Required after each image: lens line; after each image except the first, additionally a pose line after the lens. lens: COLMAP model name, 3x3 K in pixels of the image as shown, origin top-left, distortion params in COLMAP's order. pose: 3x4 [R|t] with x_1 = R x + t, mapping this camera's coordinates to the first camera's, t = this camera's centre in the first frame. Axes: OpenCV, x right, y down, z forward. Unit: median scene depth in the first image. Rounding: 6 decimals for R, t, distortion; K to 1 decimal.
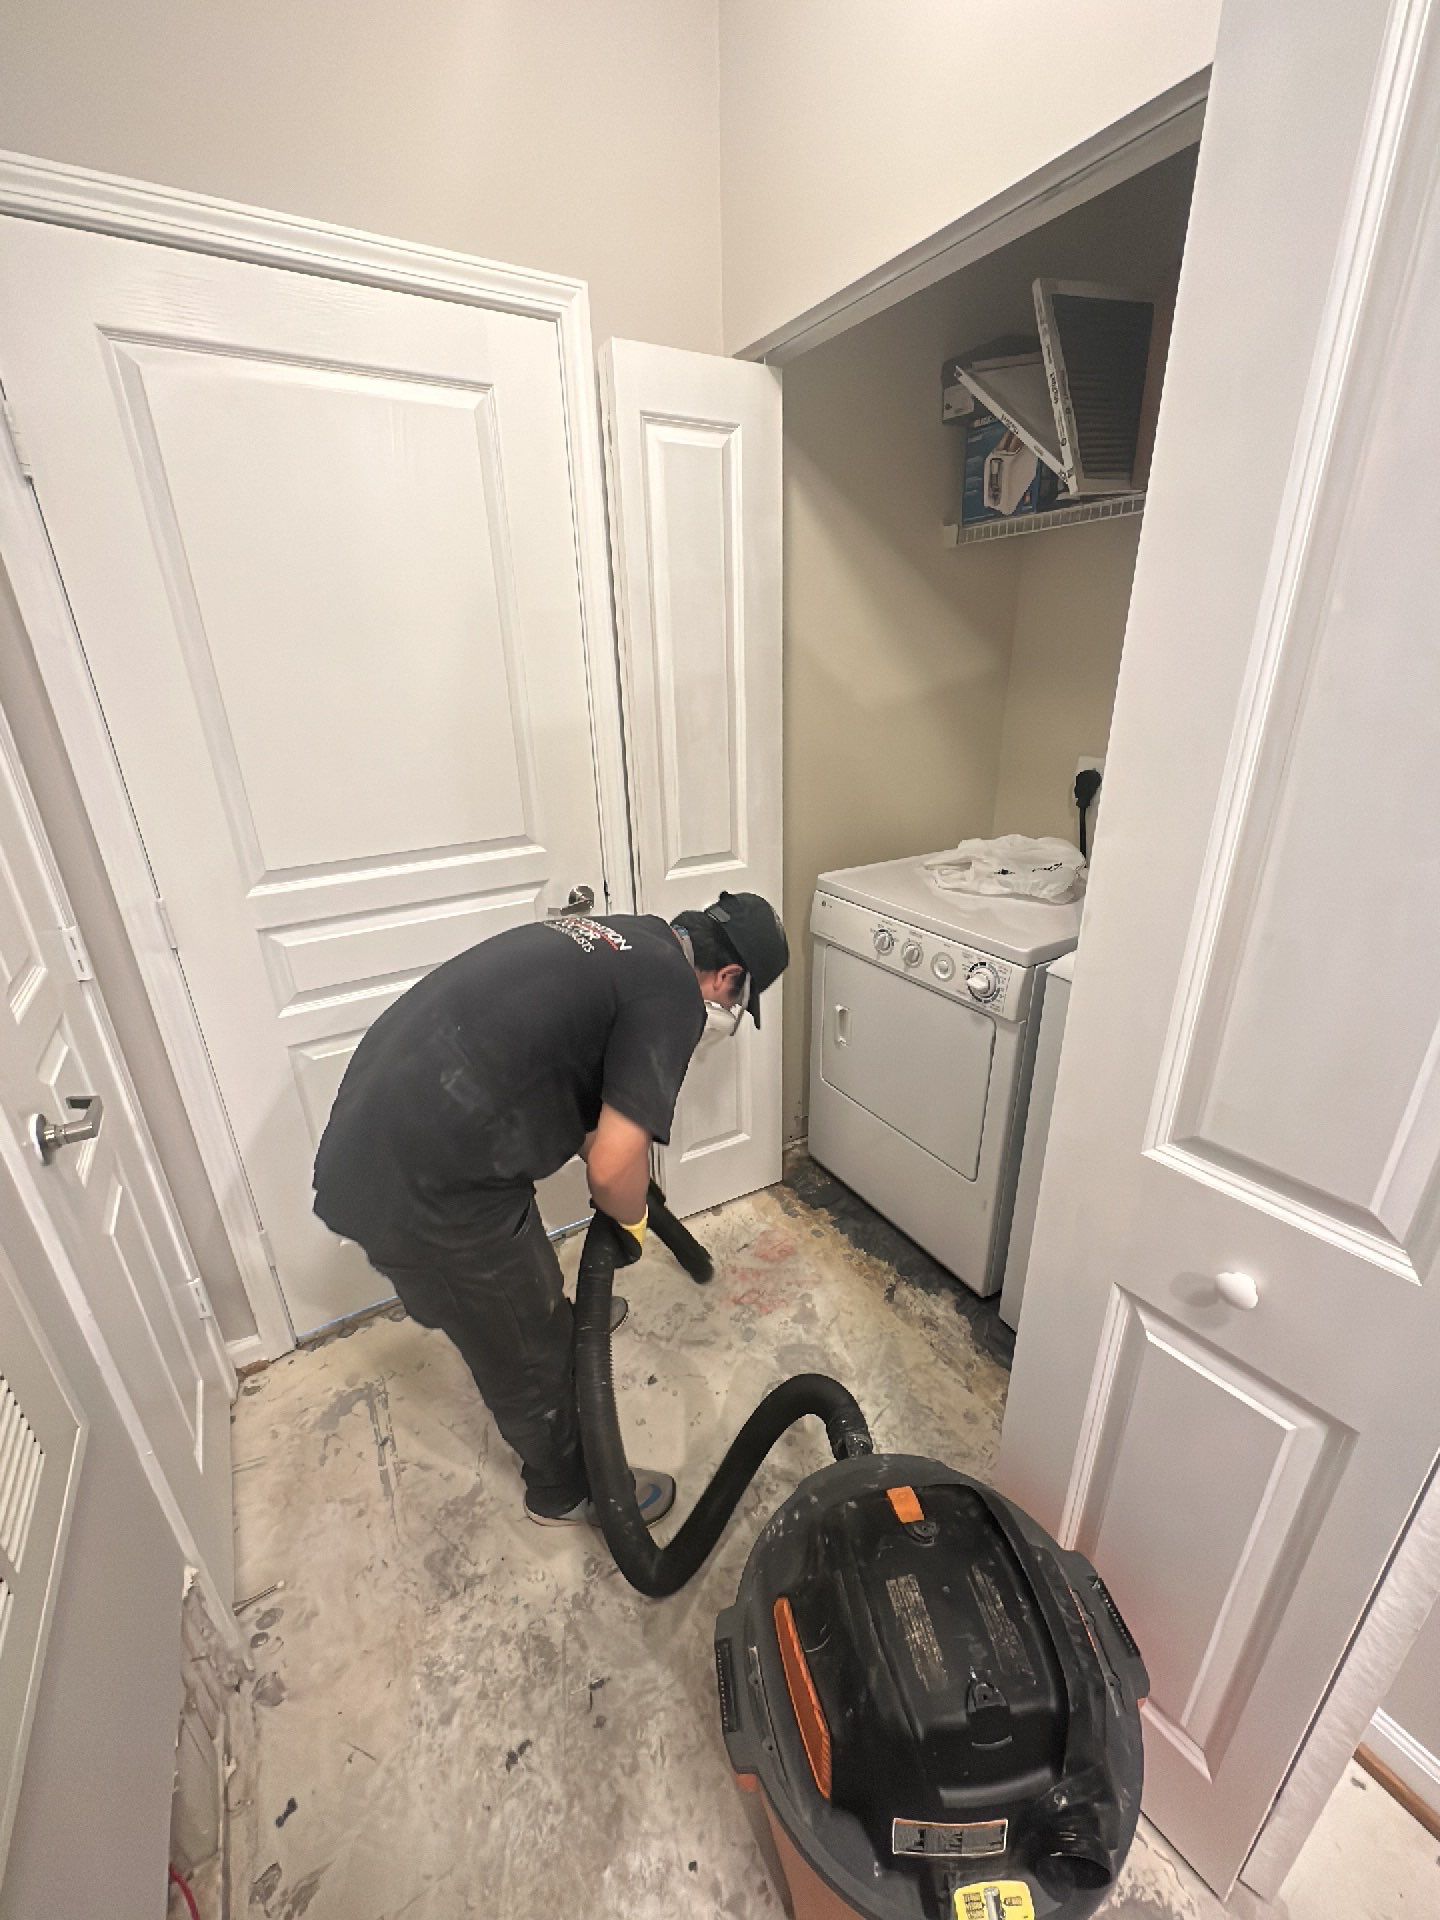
lens RADIAL K [[766.9, 0, 719.1], [0, 766.9, 964.3], [0, 0, 1]] dist [-0.001031, -0.000146]
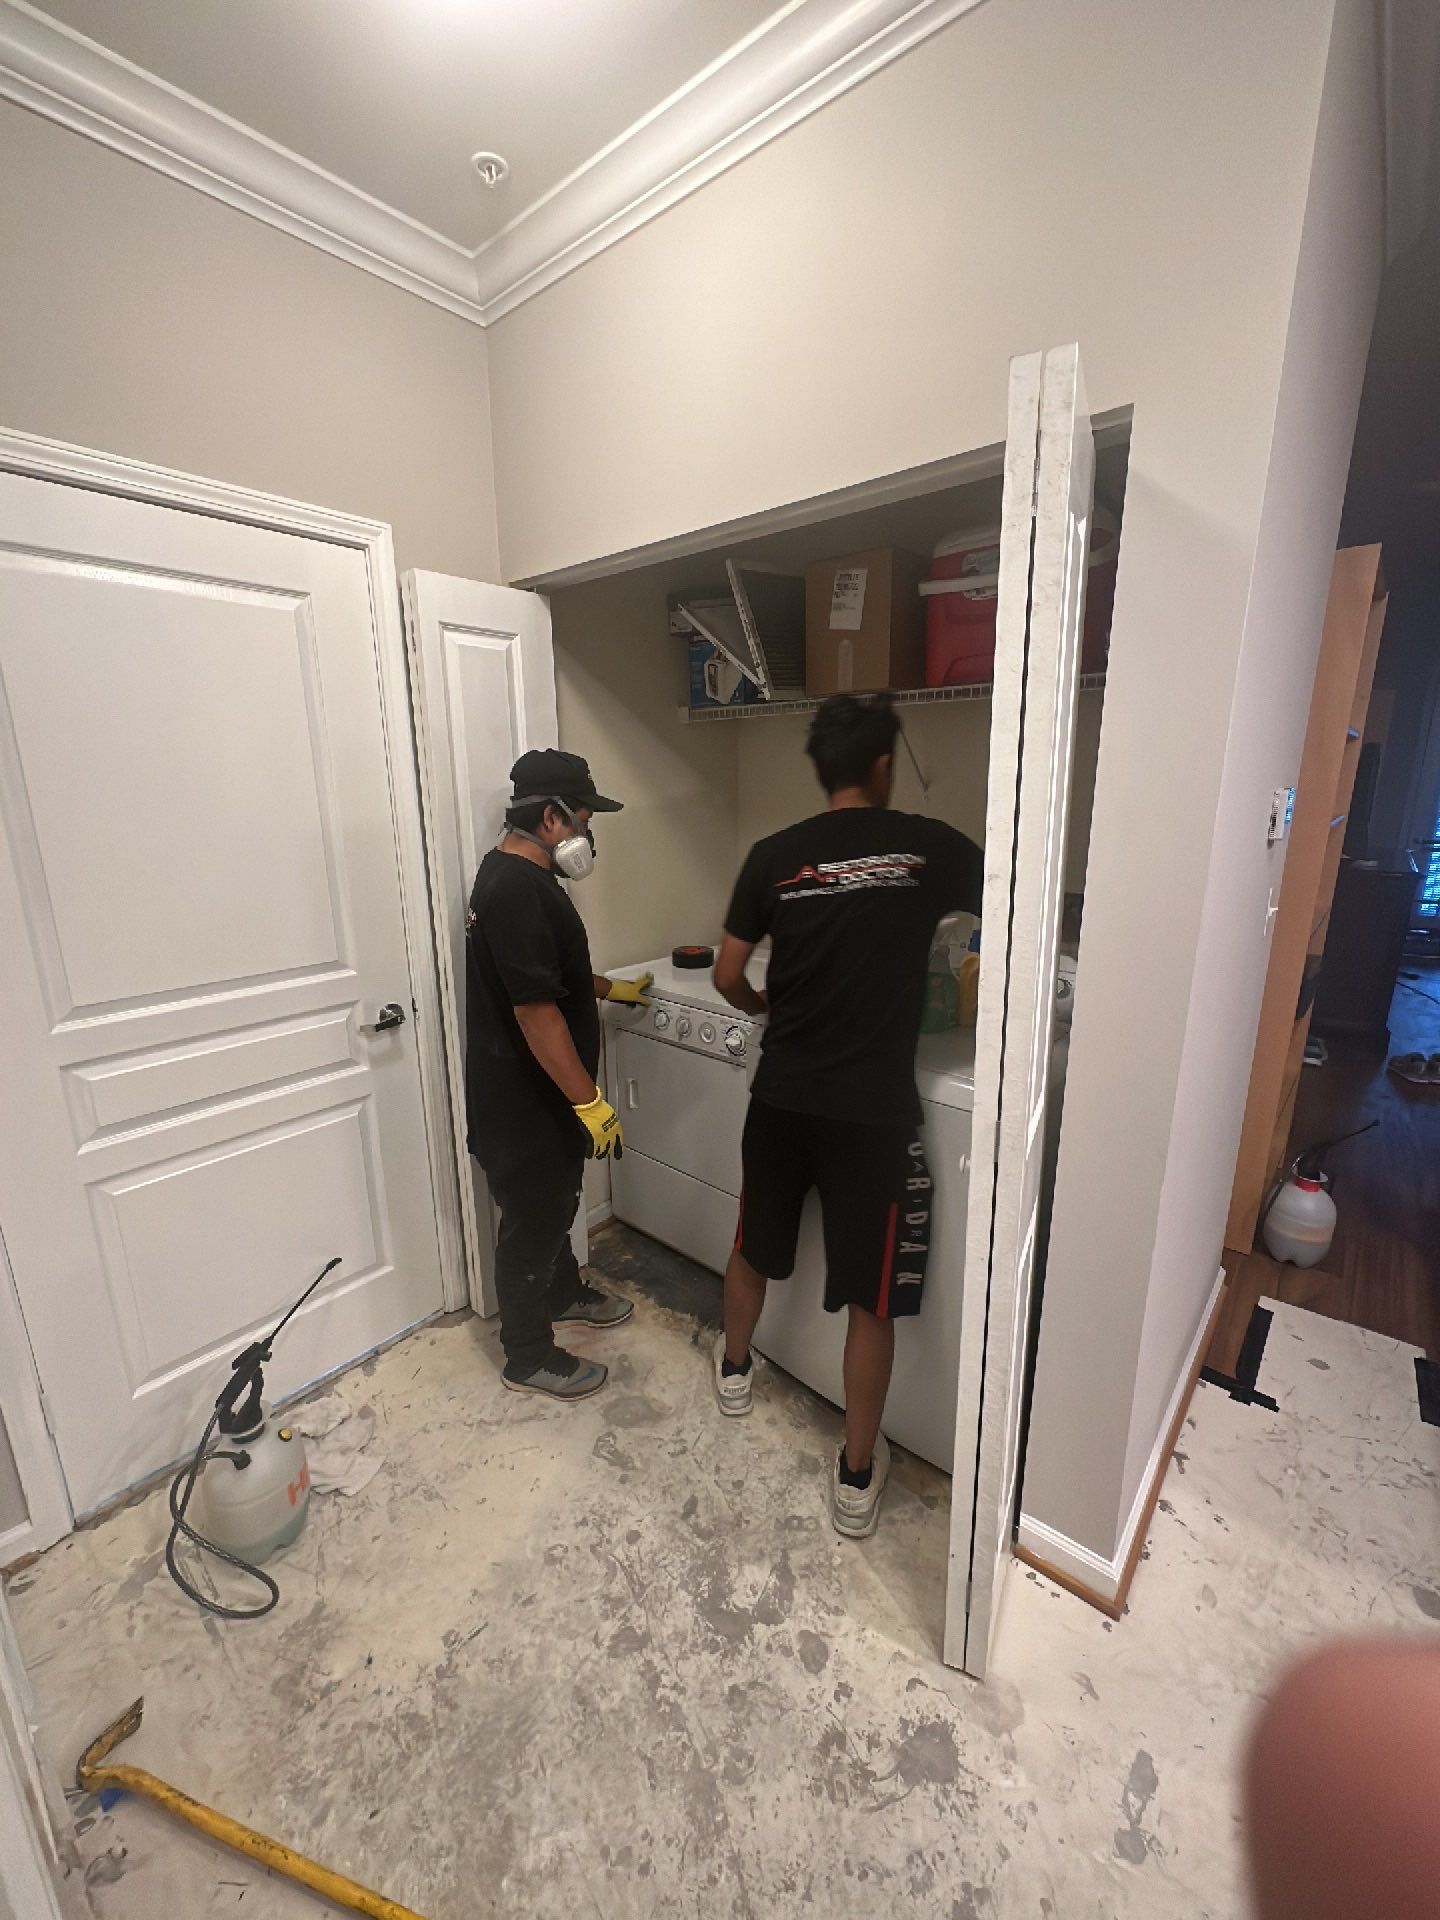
lens RADIAL K [[768.7, 0, 720.0], [0, 768.7, 960.0], [0, 0, 1]] dist [0.000117, 0.000015]
pose [[0.949962, -0.052109, 0.307989, -0.079491], [0.099149, 0.985301, -0.139111, 0.042415], [-0.296213, 0.162687, 0.941165, -0.222311]]
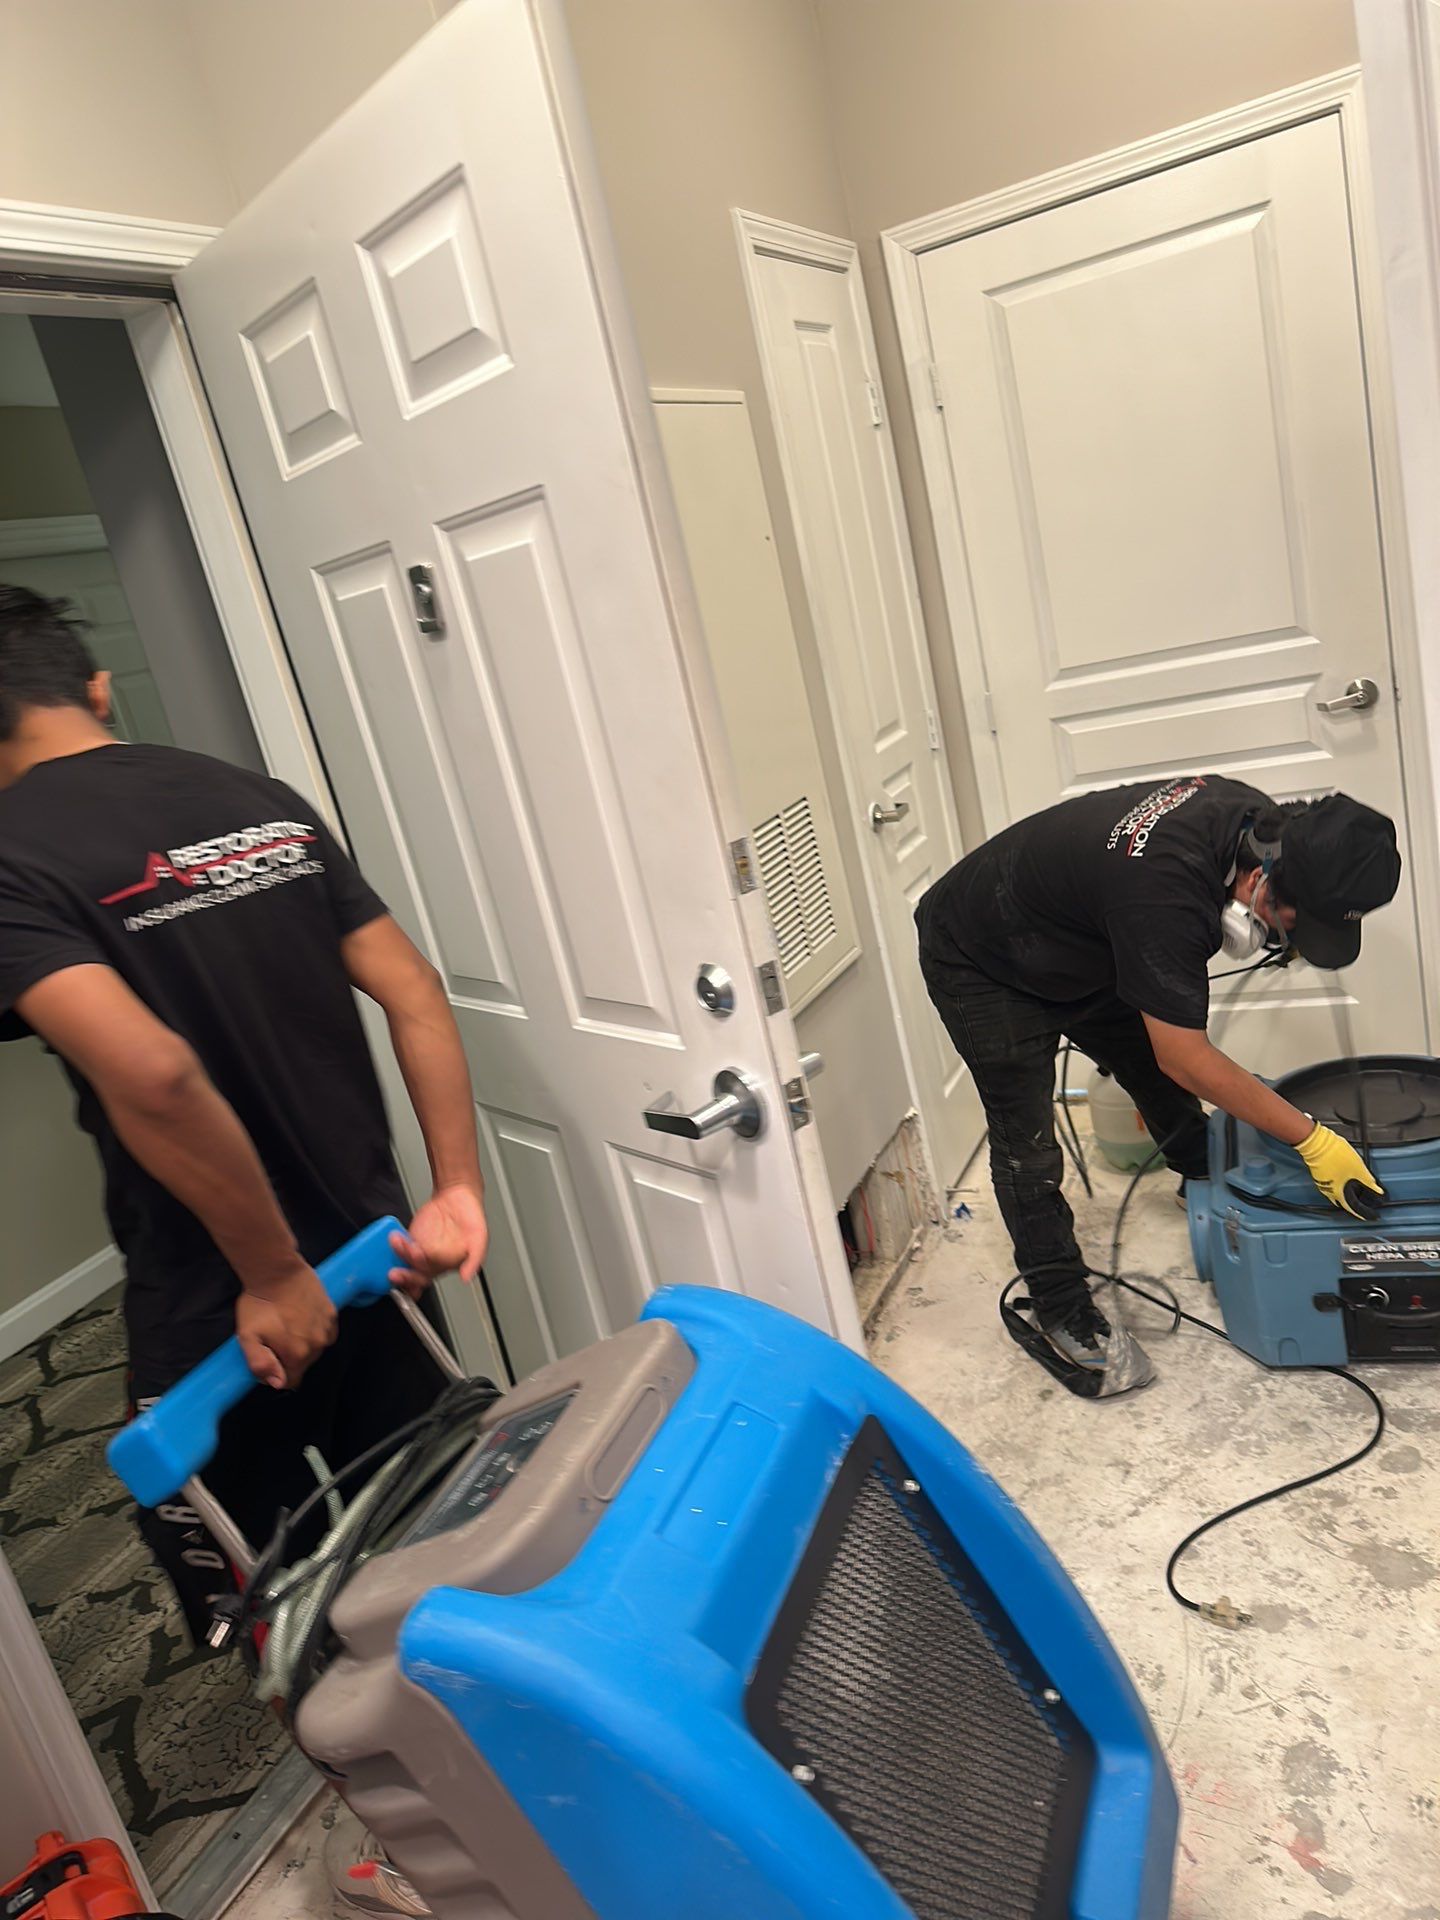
lens RADIAL K [[1366.1, 0, 697.5], [0, 1366.1, 961.5], [0, 0, 1]] dist [0.001346, -0.000652]
pose [[0.517351, 0.141262, -0.844034, 0.973870], [-0.104916, 0.989312, 0.101268, 0.172321], [0.849317, 0.036161, 0.526642, -0.600000]]
